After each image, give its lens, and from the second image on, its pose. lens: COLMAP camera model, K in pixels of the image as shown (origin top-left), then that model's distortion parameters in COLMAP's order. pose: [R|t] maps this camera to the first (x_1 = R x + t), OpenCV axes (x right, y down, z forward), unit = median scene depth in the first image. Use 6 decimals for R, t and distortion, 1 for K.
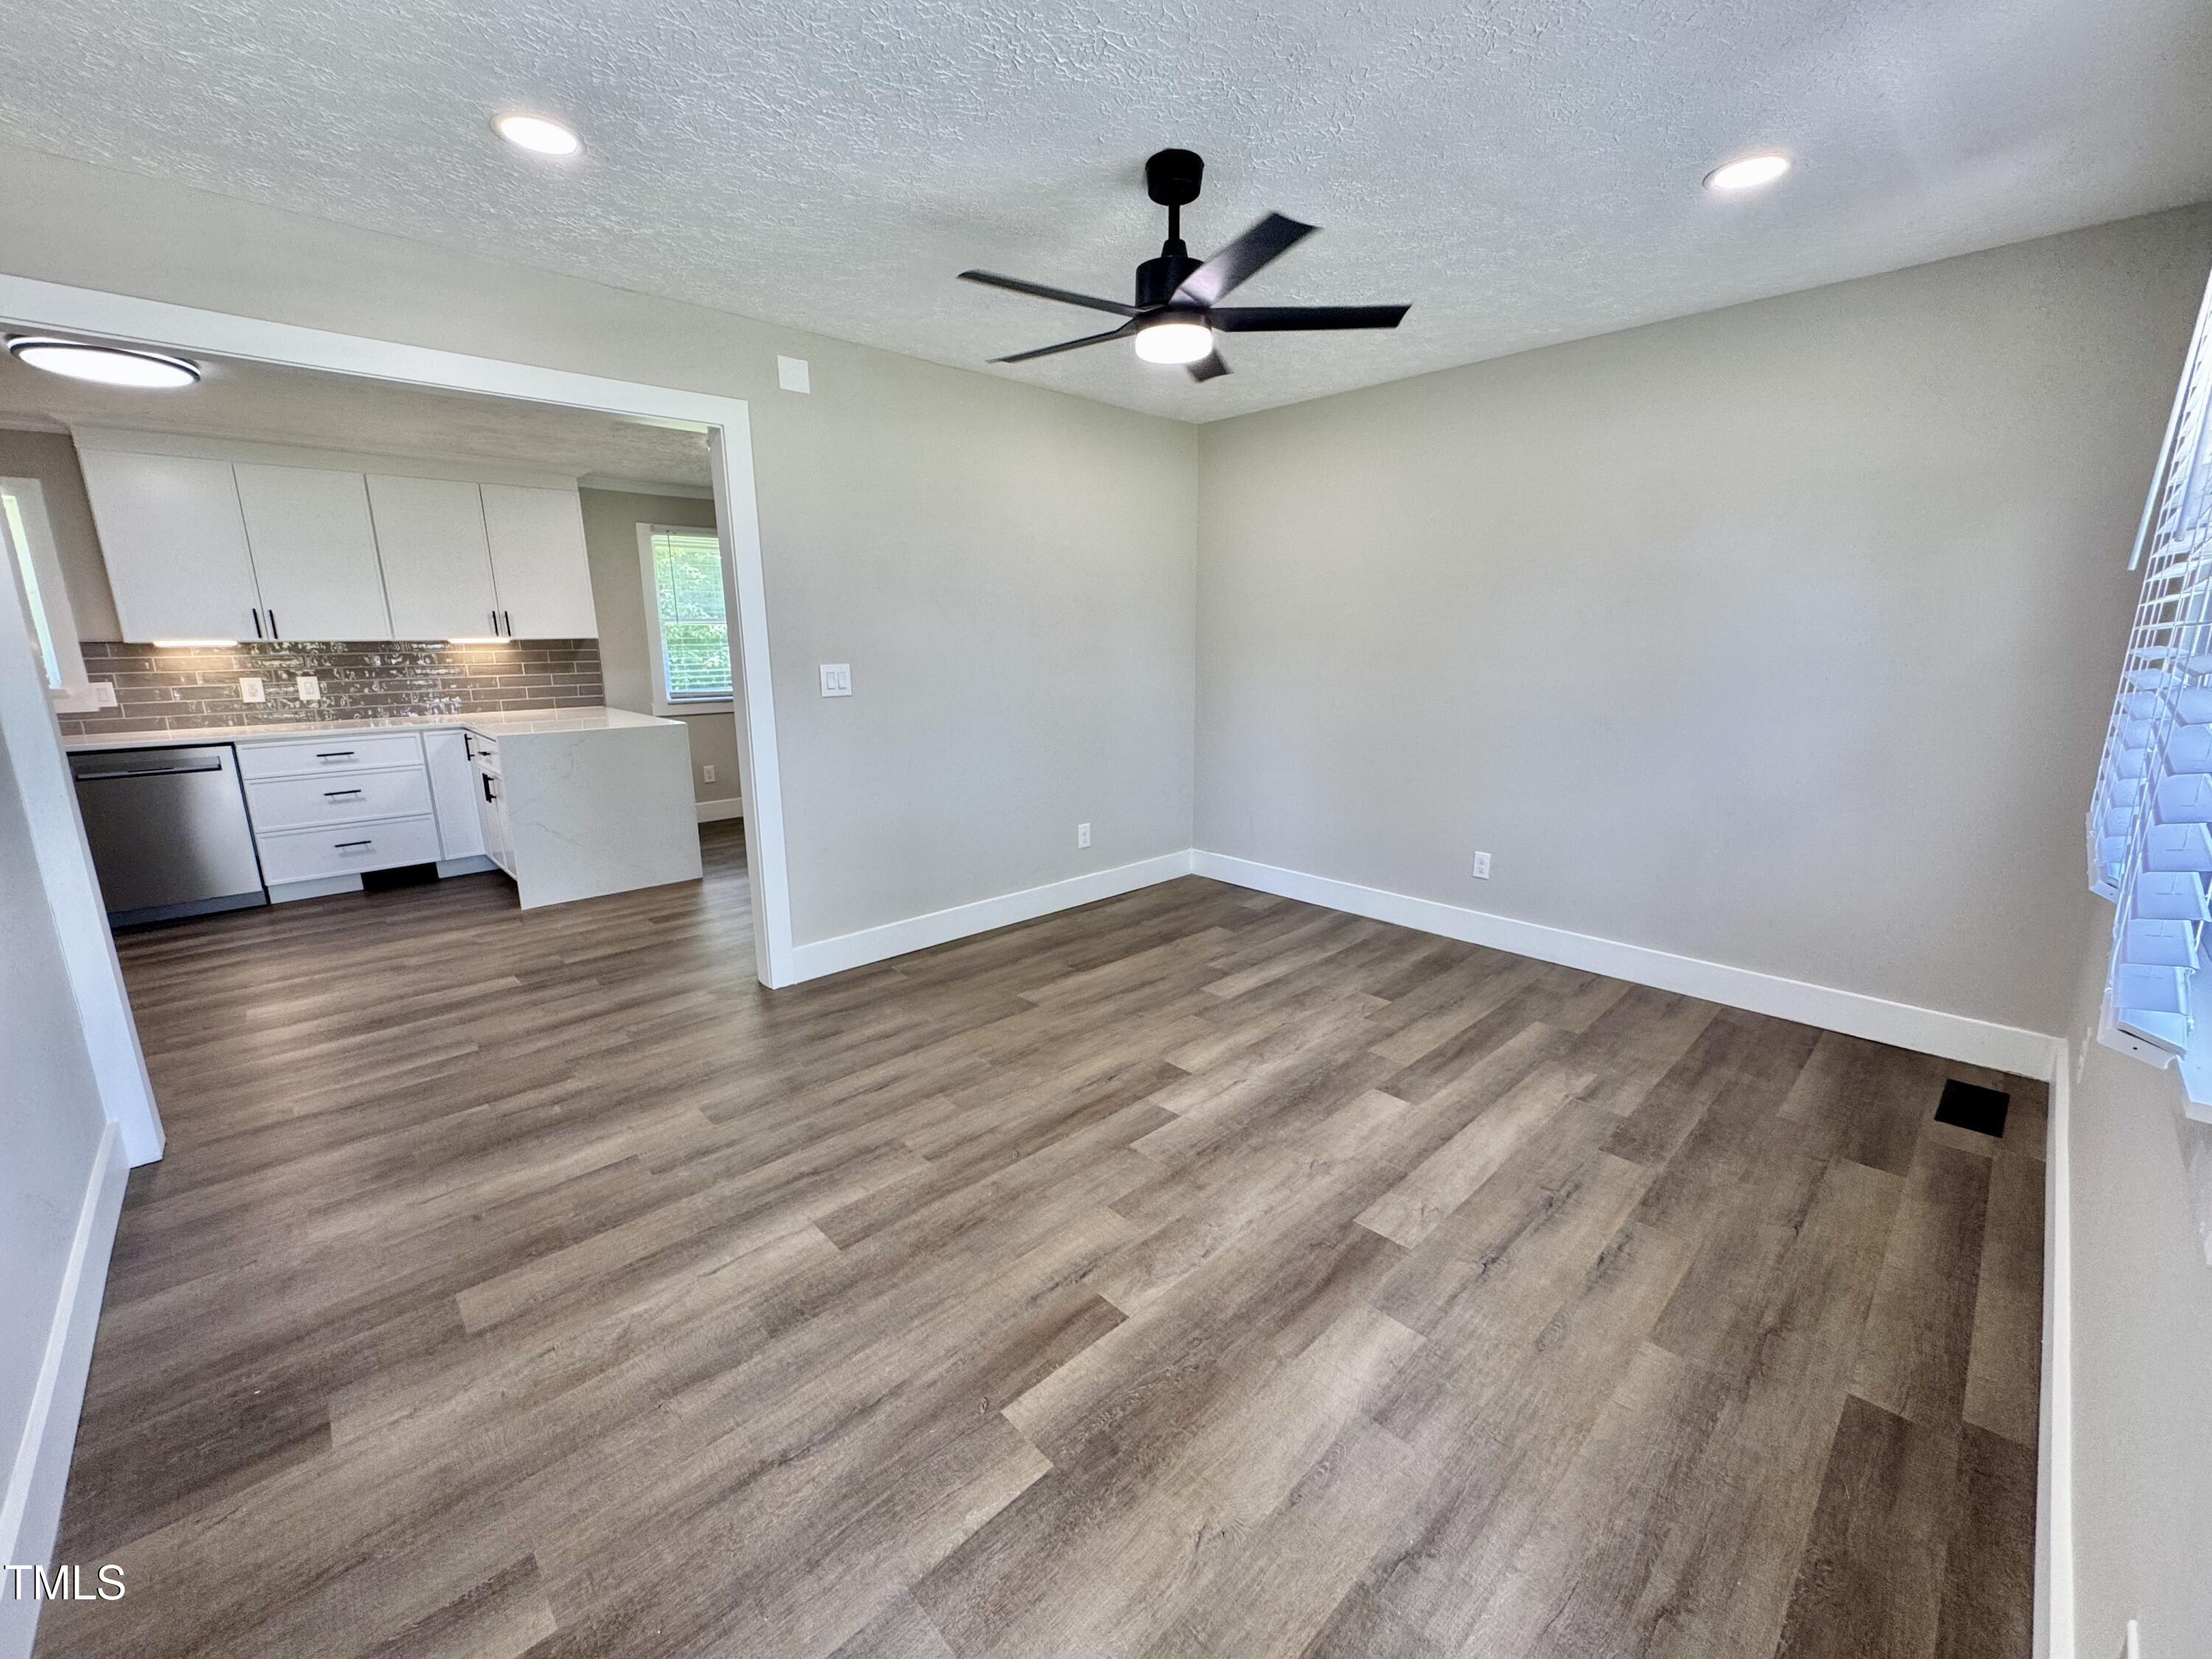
lens RADIAL K [[885.6, 0, 1104.2], [0, 885.6, 828.1], [0, 0, 1]] dist [-0.003468, 0.000331]
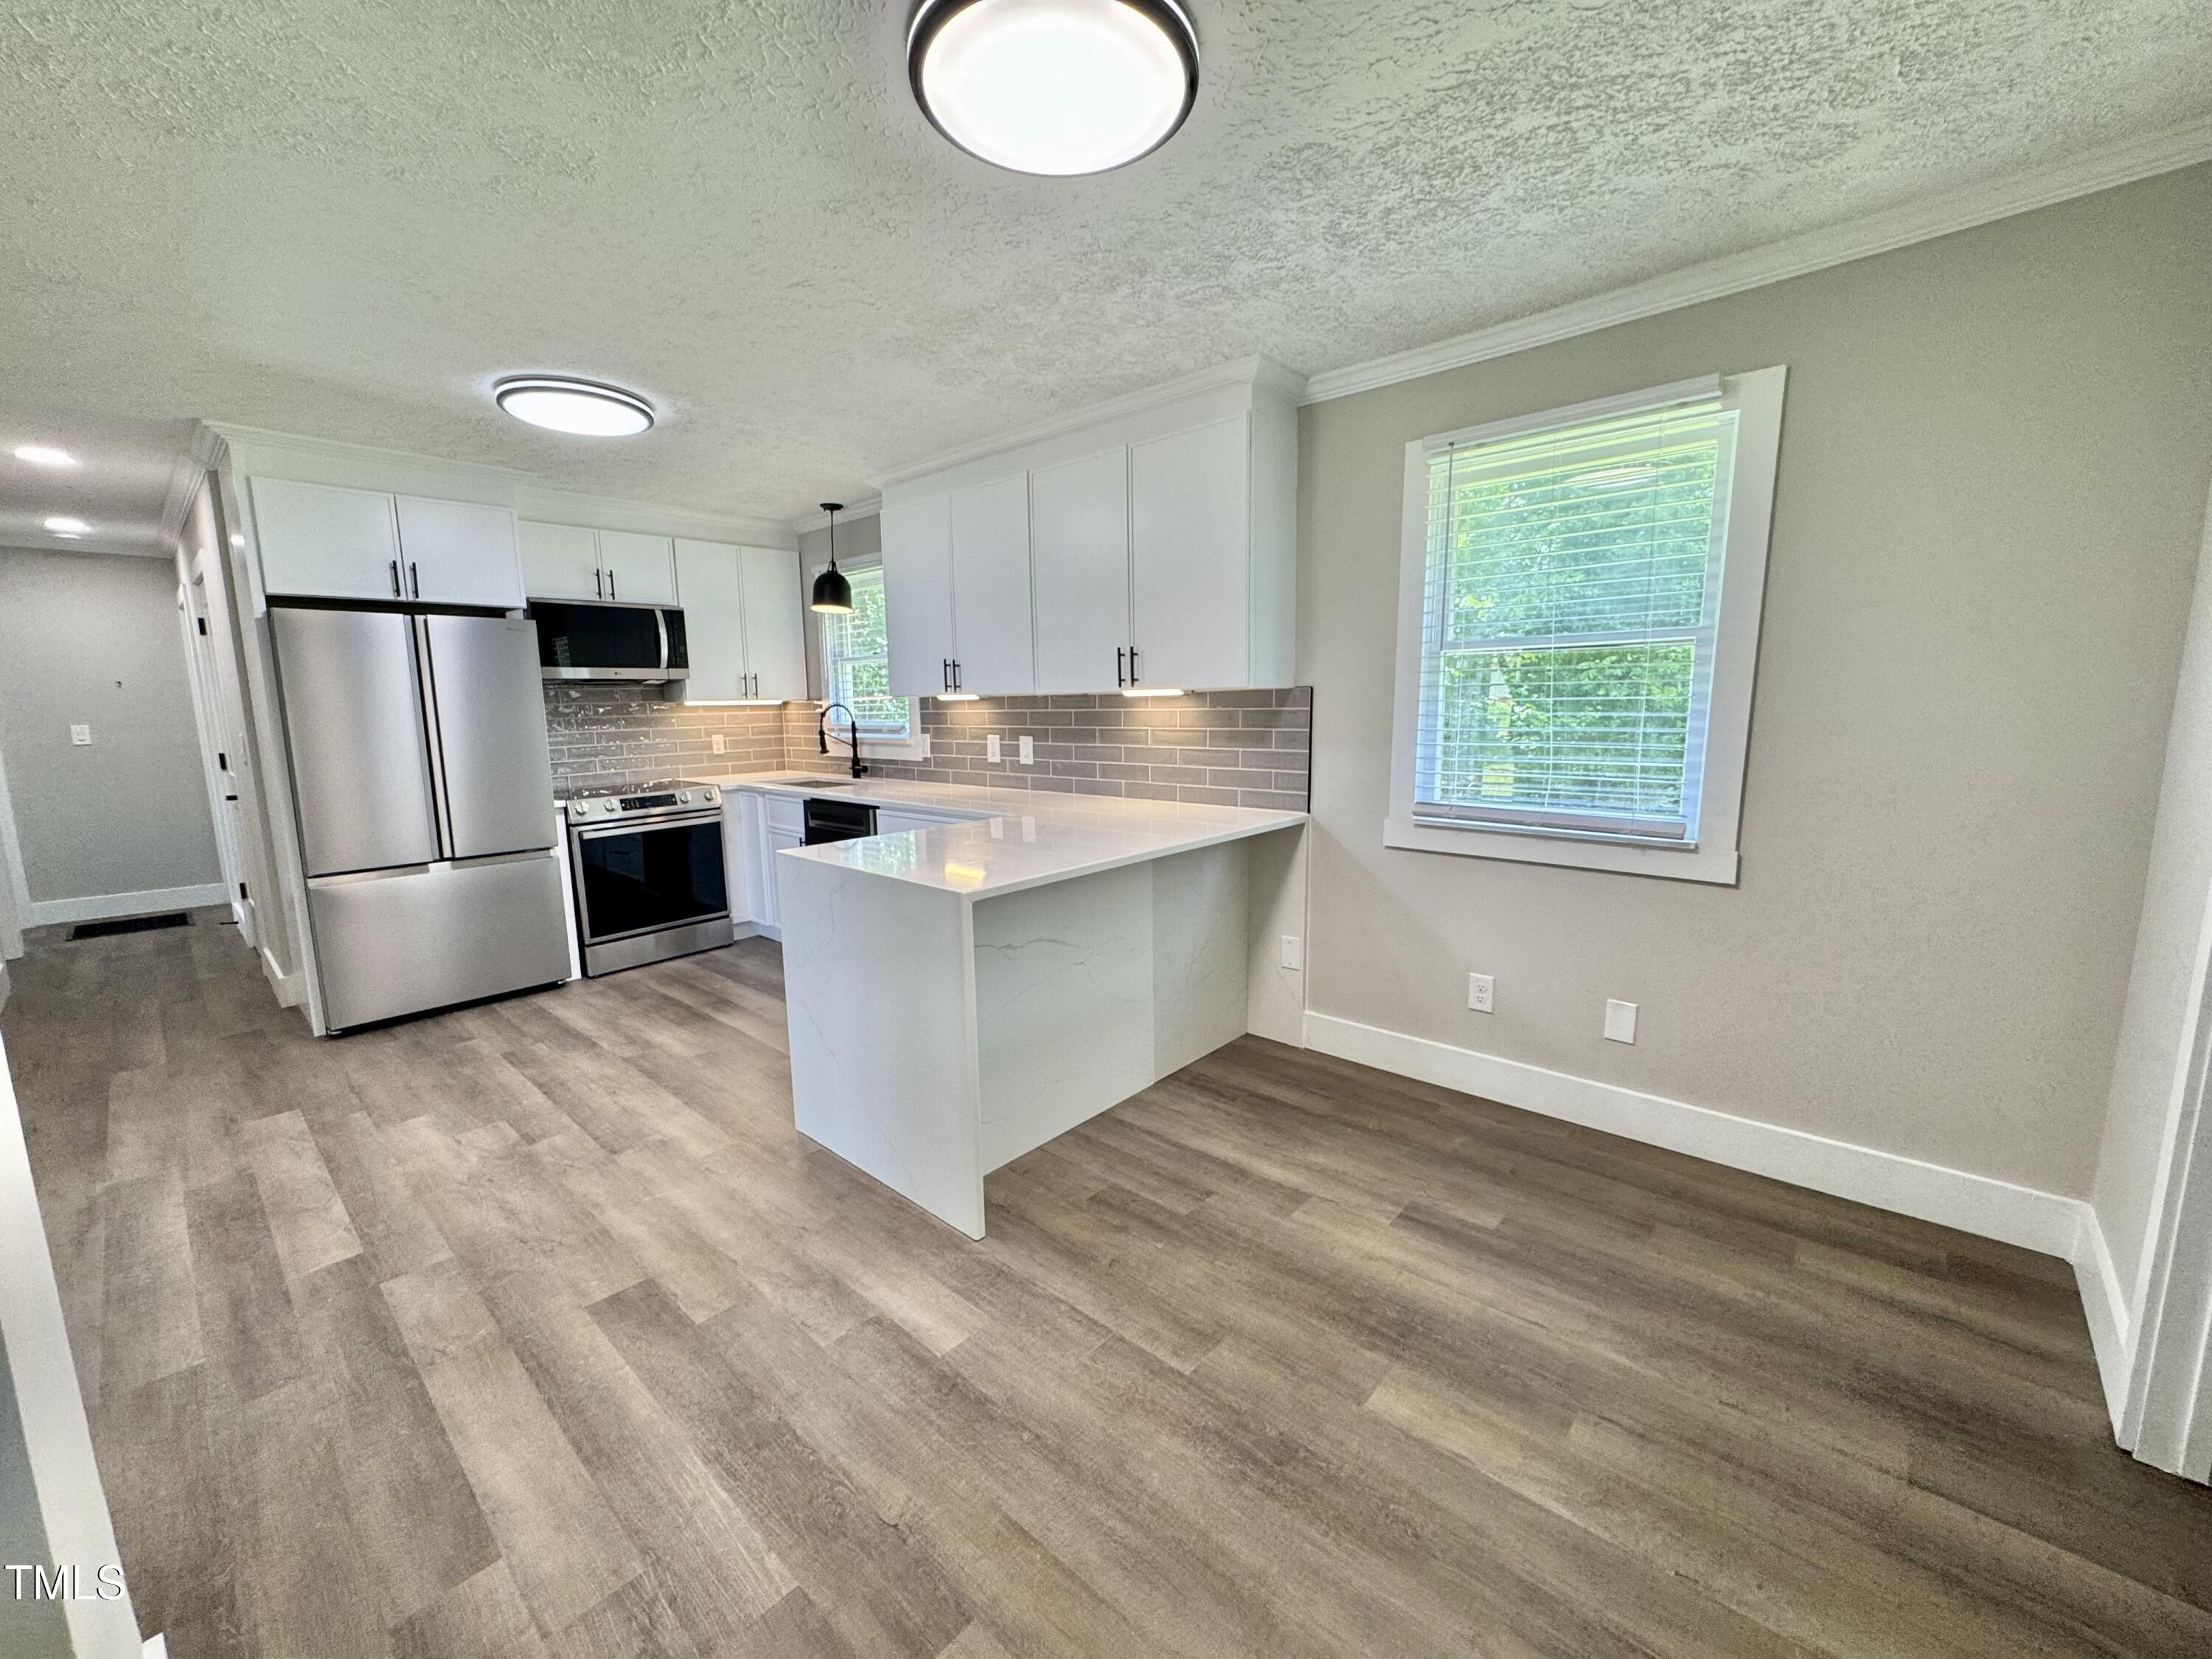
lens RADIAL K [[885.6, 0, 1104.2], [0, 885.6, 828.1], [0, 0, 1]] dist [-0.003468, 0.000331]
pose [[0.075550, 0.152304, -0.985442, -0.057008], [-0.194703, 0.971497, 0.135221, -0.221307], [0.977948, 0.181653, 0.103050, 1.030746]]
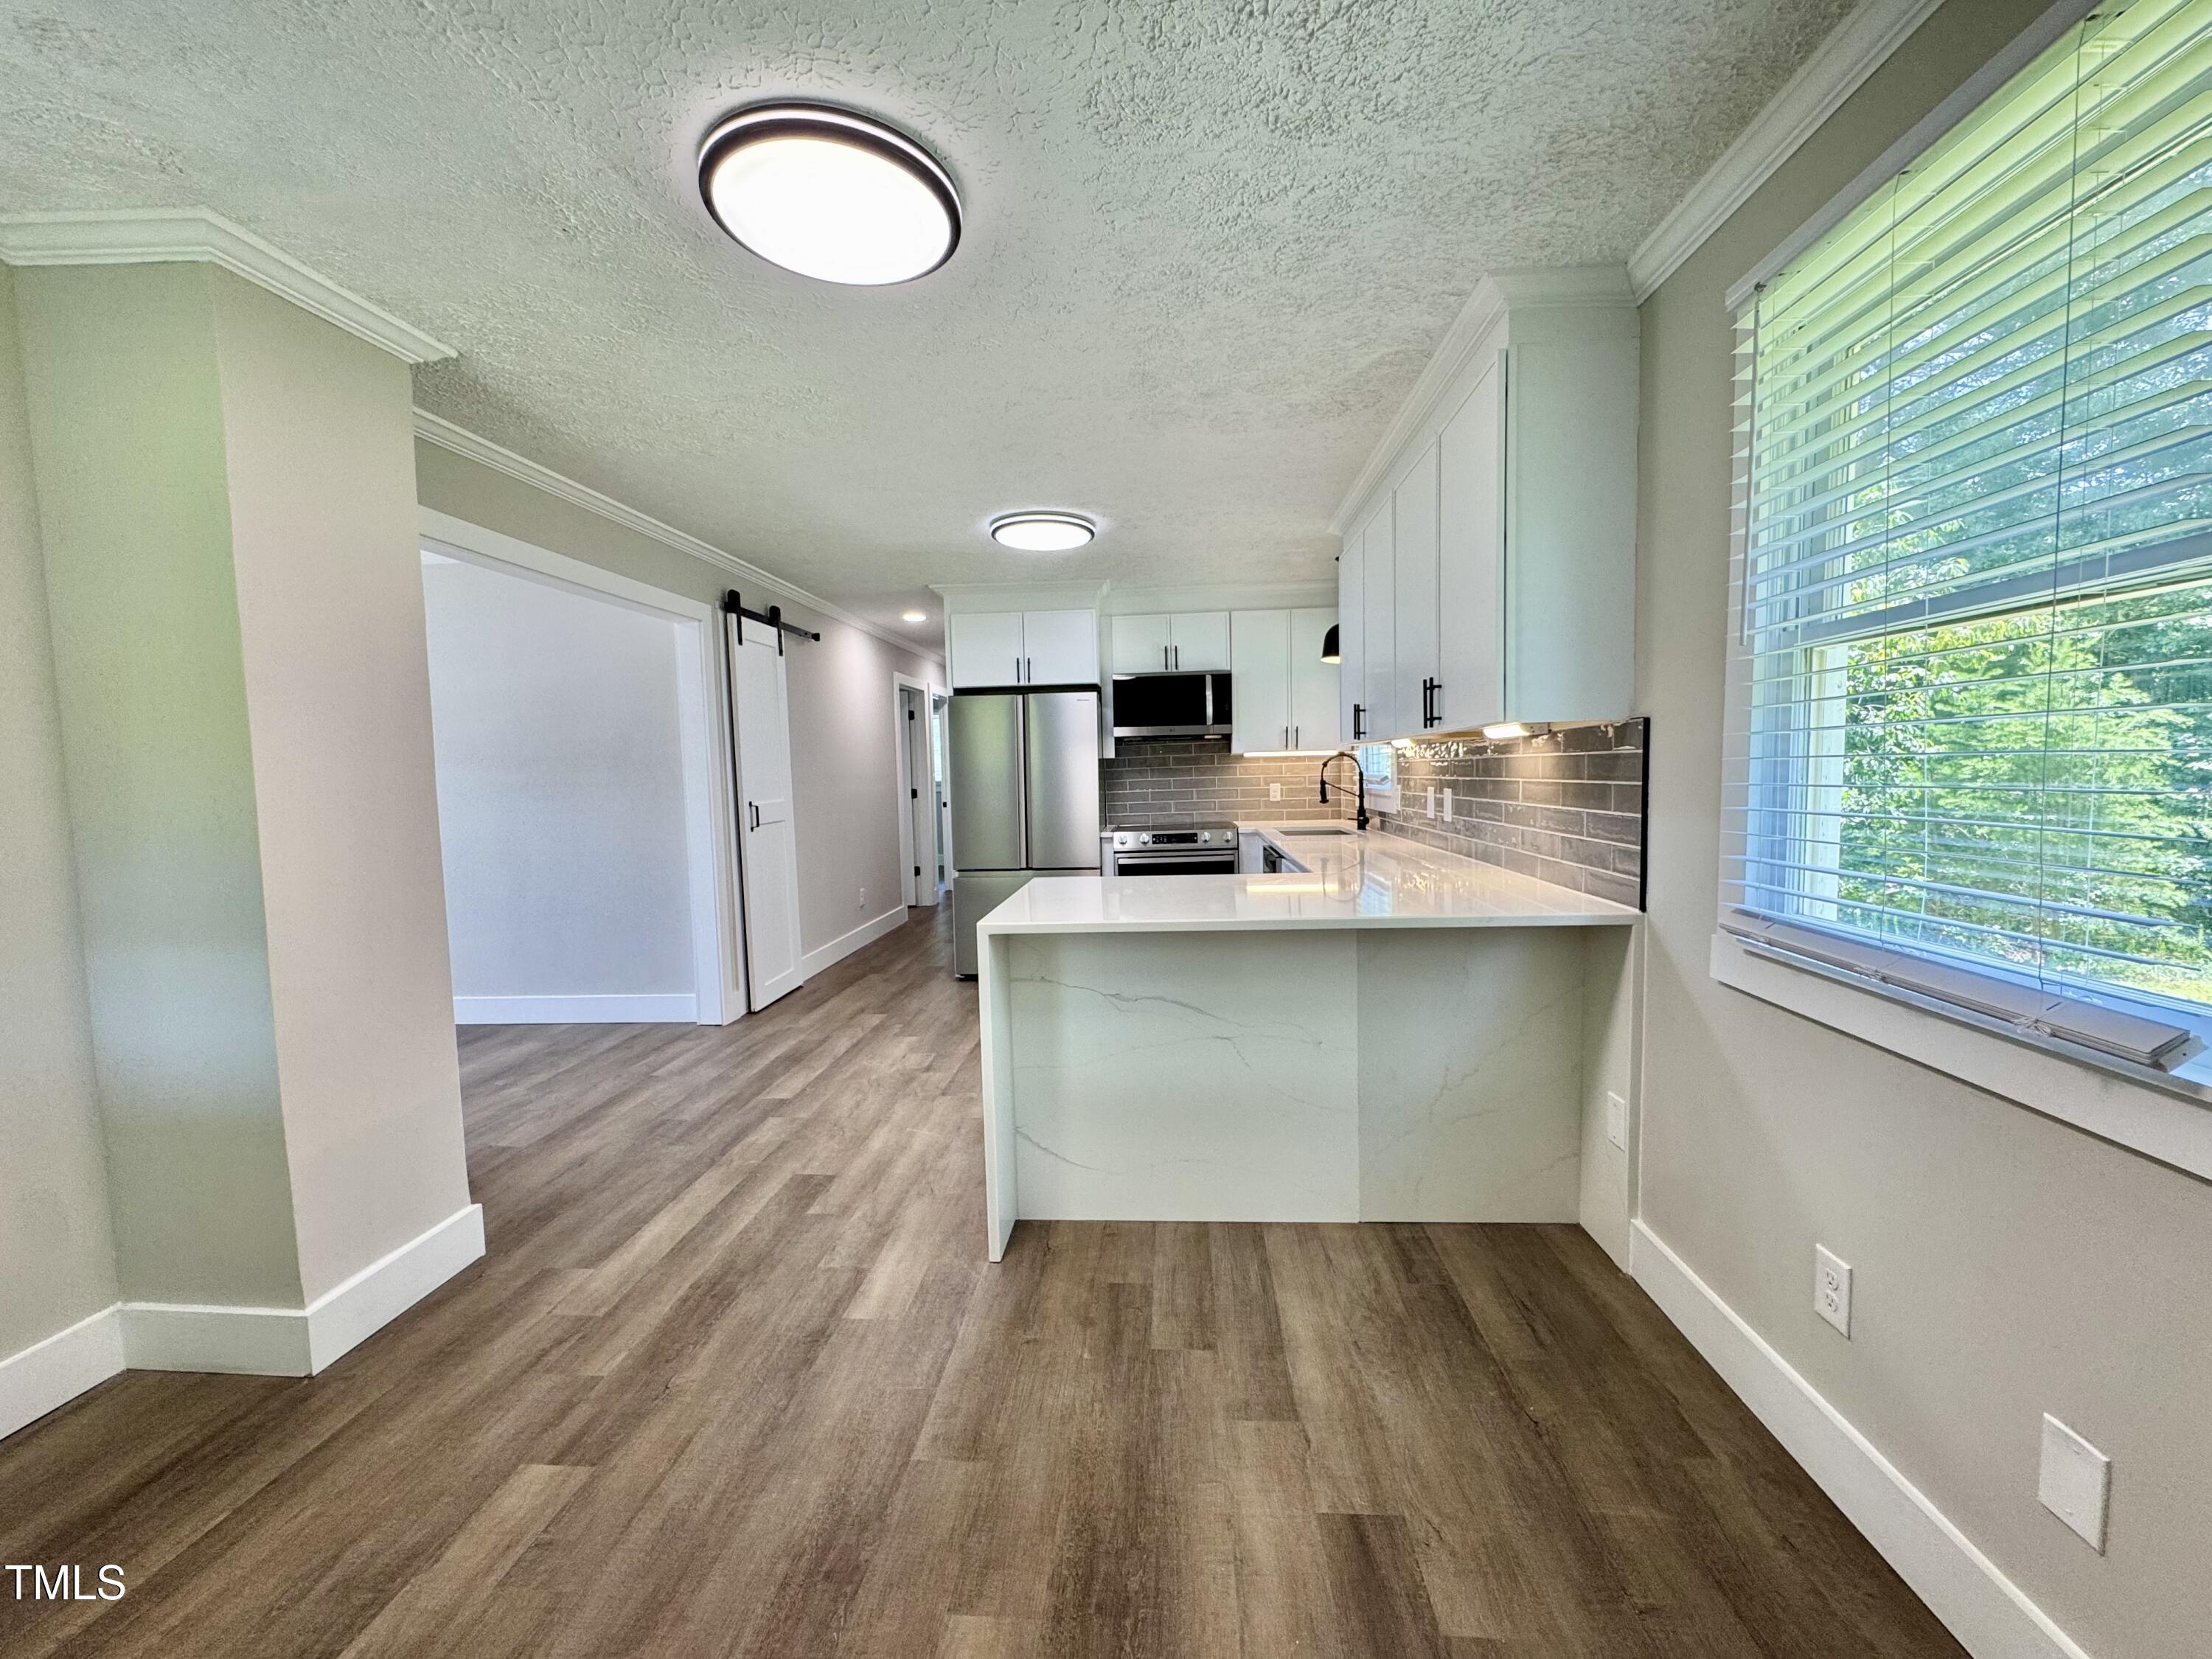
lens RADIAL K [[885.6, 0, 1104.2], [0, 885.6, 828.1], [0, 0, 1]] dist [-0.003468, 0.000331]
pose [[-0.744142, 0.069903, -0.664354, -0.224358], [-0.111856, 0.967431, 0.227082, -0.280209], [0.658590, 0.243293, -0.712087, 1.373156]]
